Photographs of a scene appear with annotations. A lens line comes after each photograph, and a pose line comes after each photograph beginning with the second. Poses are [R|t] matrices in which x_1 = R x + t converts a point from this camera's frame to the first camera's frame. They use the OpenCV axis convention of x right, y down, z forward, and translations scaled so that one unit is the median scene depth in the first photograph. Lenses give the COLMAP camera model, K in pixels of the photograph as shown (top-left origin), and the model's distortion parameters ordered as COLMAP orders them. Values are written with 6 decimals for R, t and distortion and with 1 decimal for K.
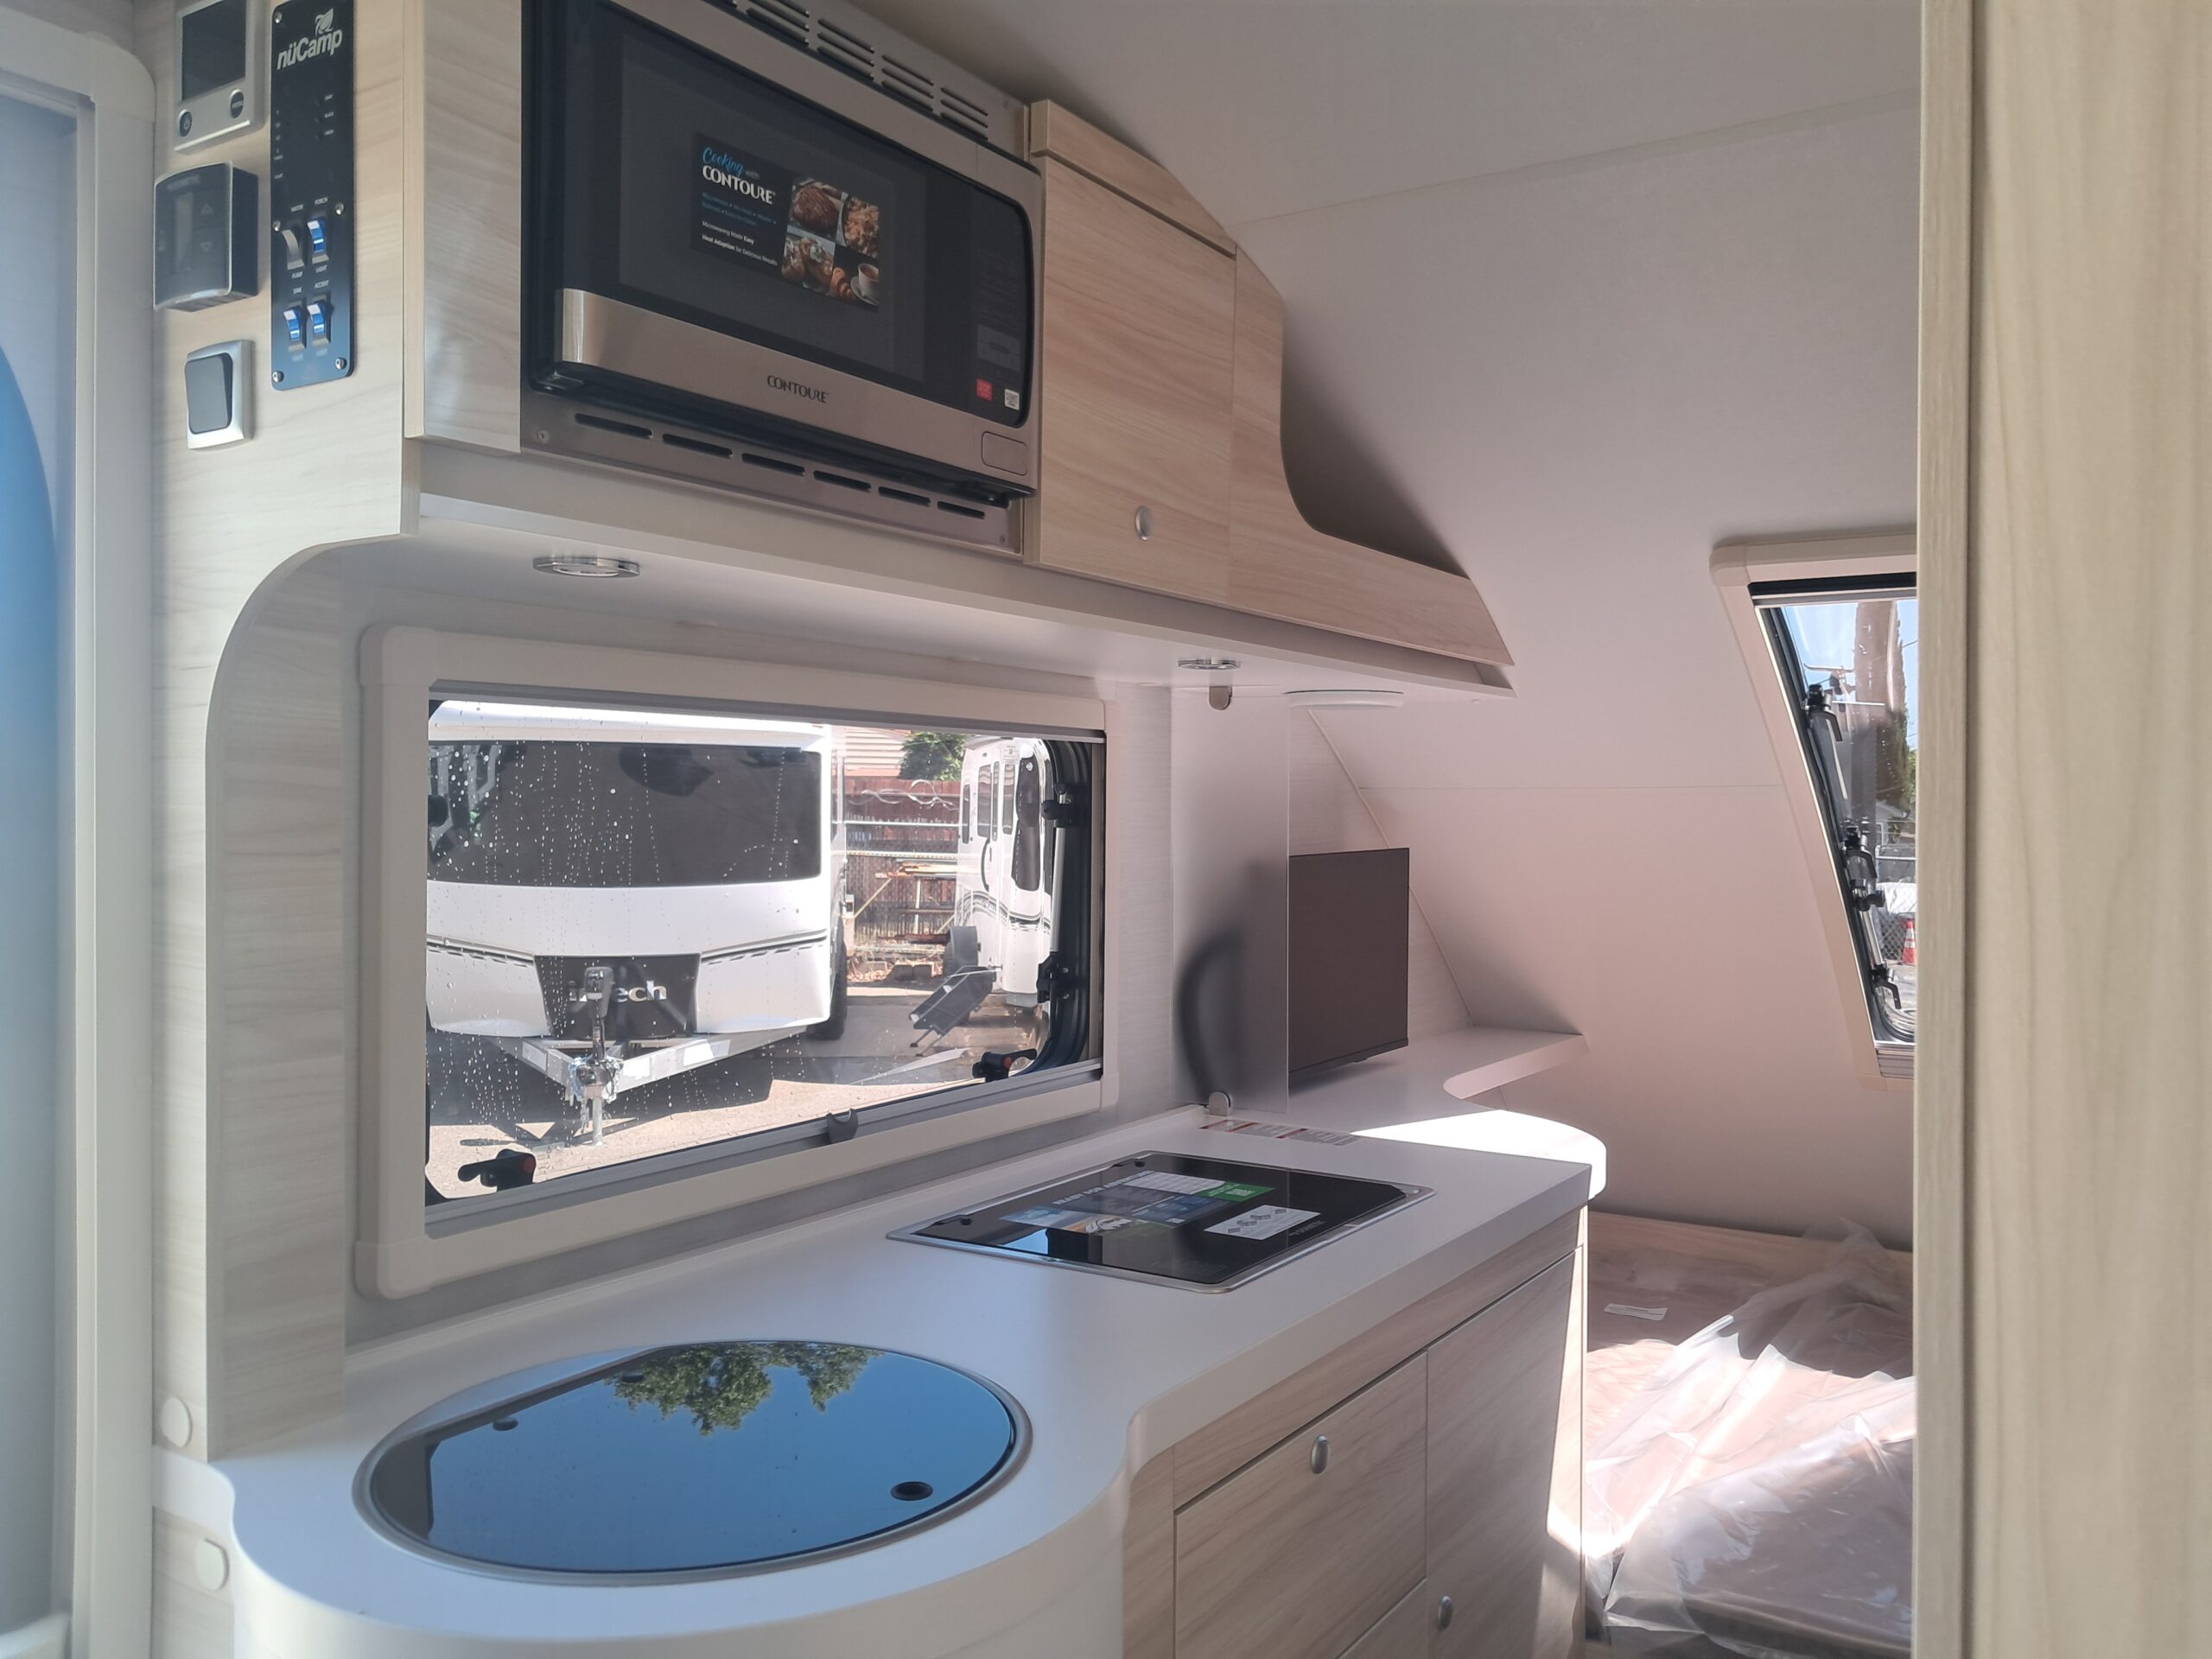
lens RADIAL K [[1724.5, 0, 1115.0], [0, 1724.5, 820.0], [0, 0, 1]] dist [0.008662, -0.000335]
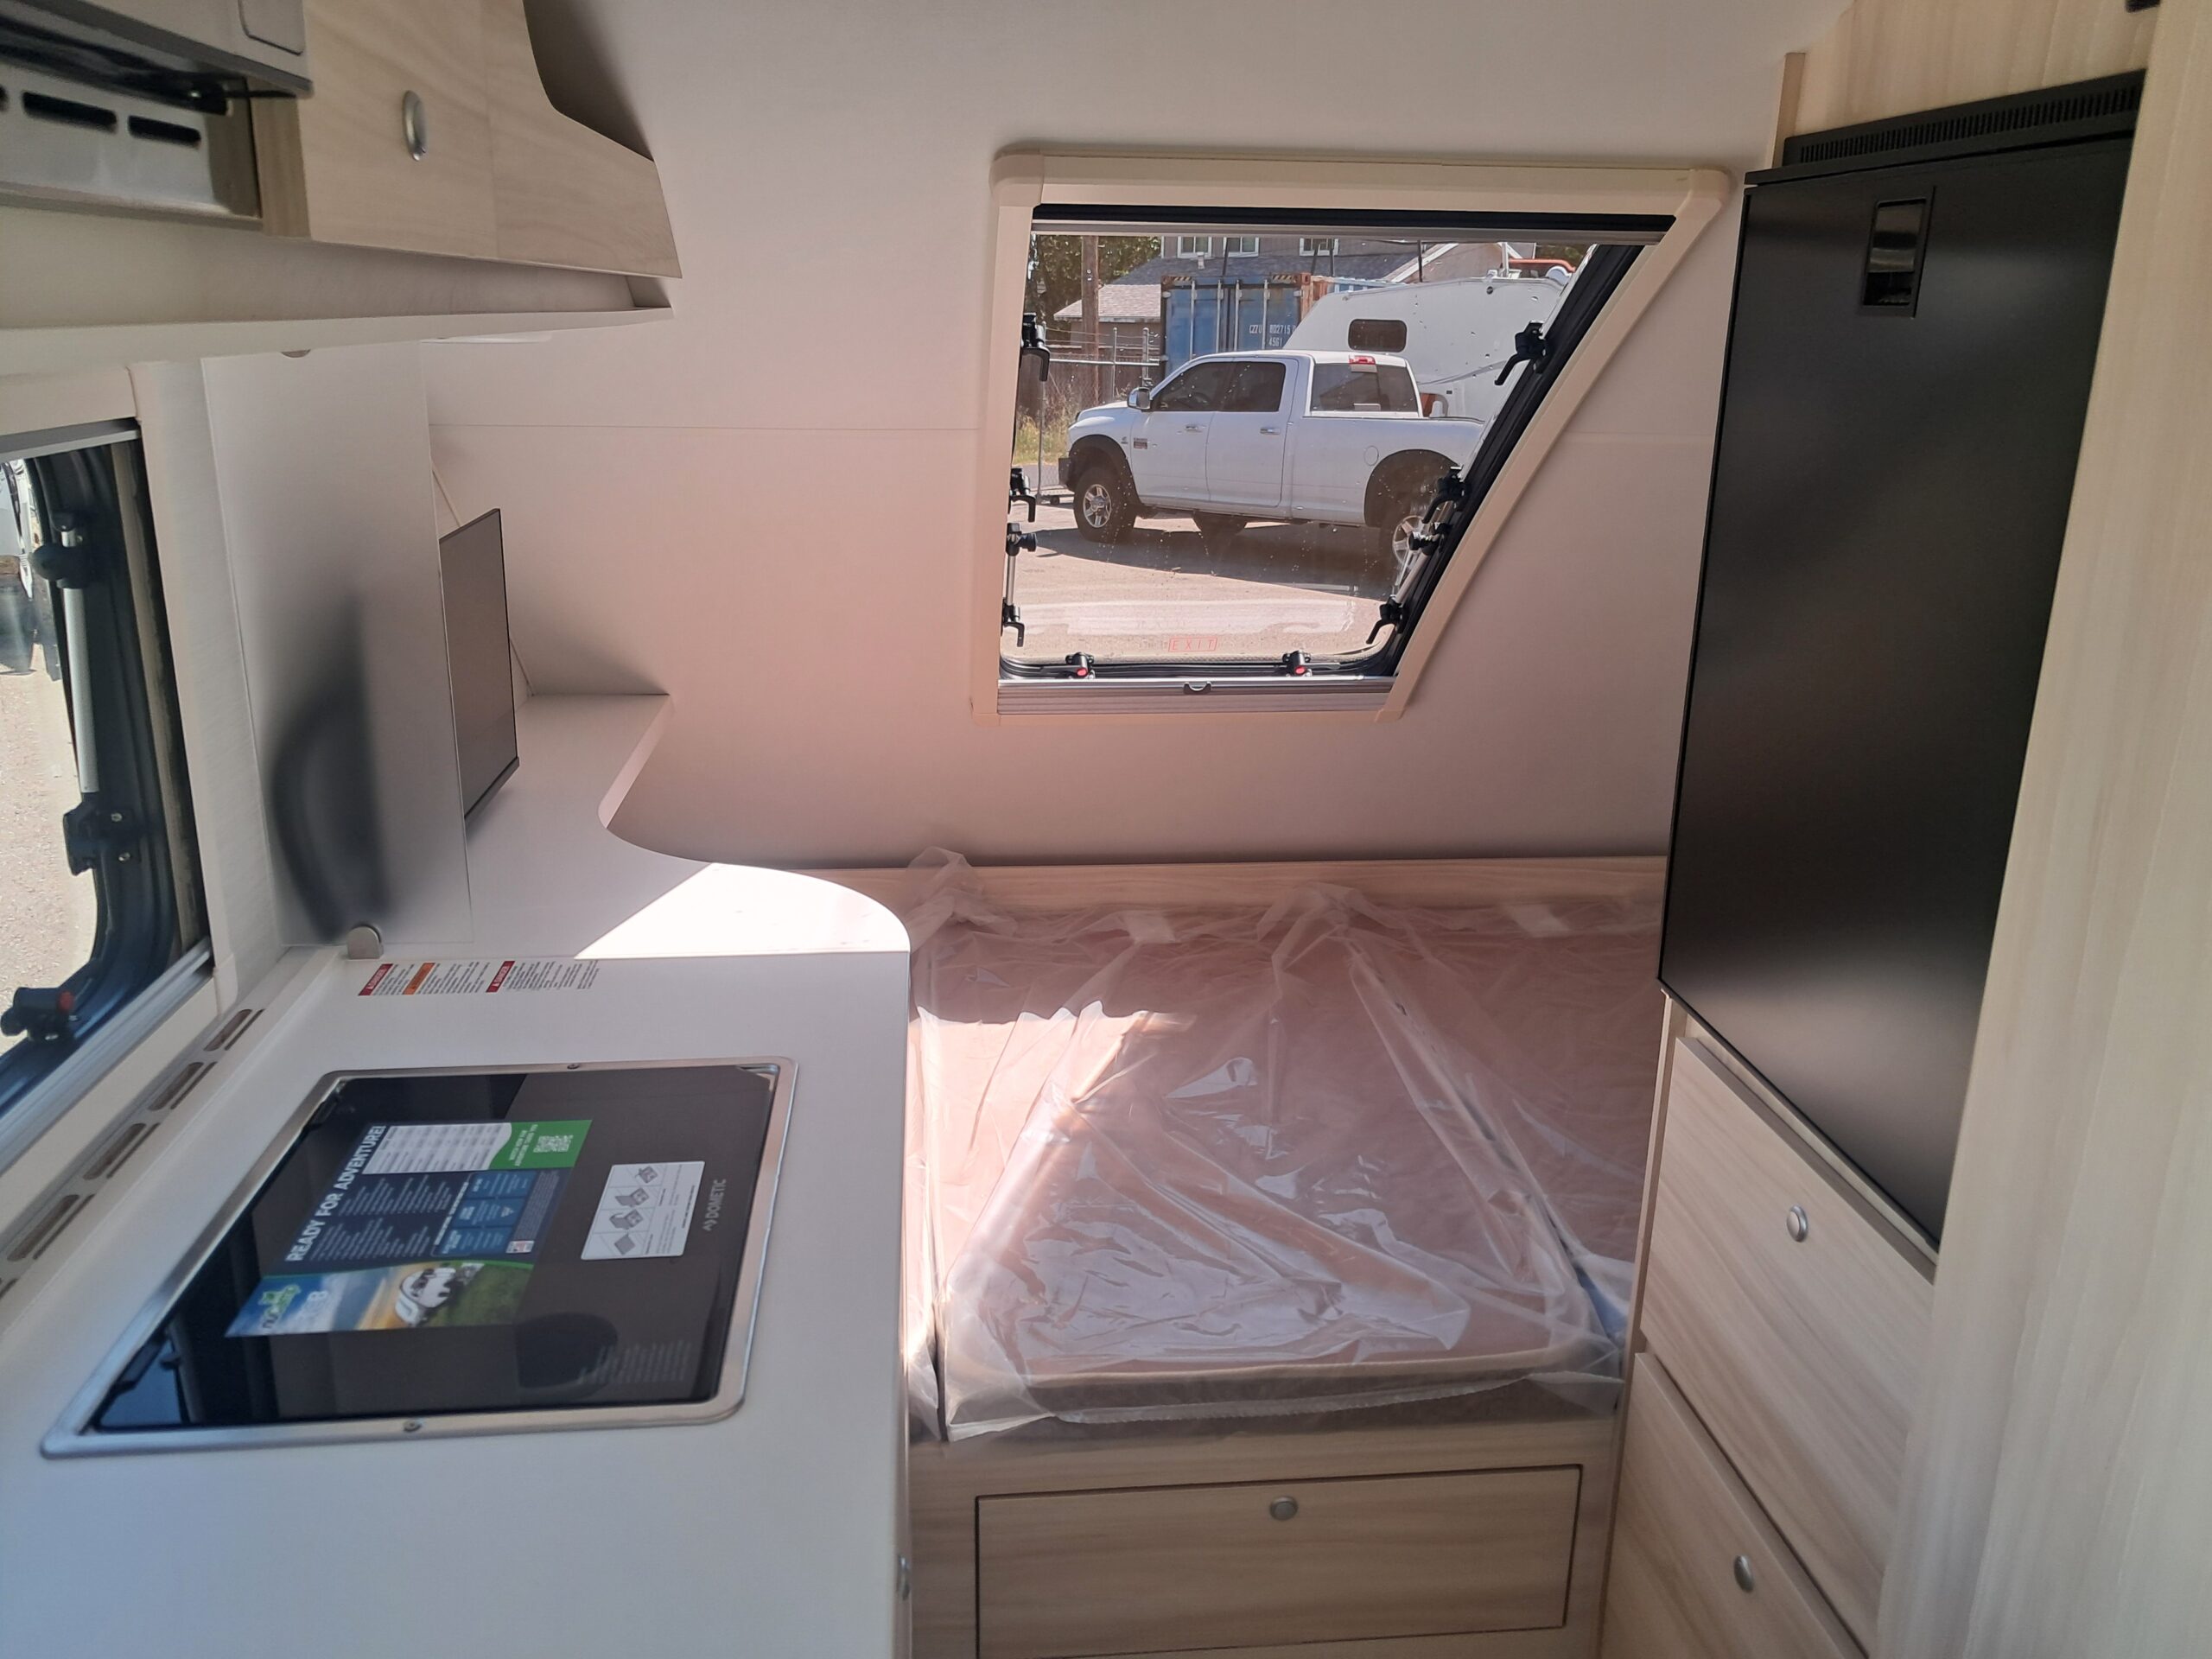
lens RADIAL K [[1724.5, 0, 1115.0], [0, 1724.5, 820.0], [0, 0, 1]] dist [0.008662, -0.000335]
pose [[0.773091, -0.175489, 0.609536, -0.130468], [-0.010262, 0.957380, 0.288650, -0.093605], [-0.634213, -0.229408, 0.738340, 0.324068]]
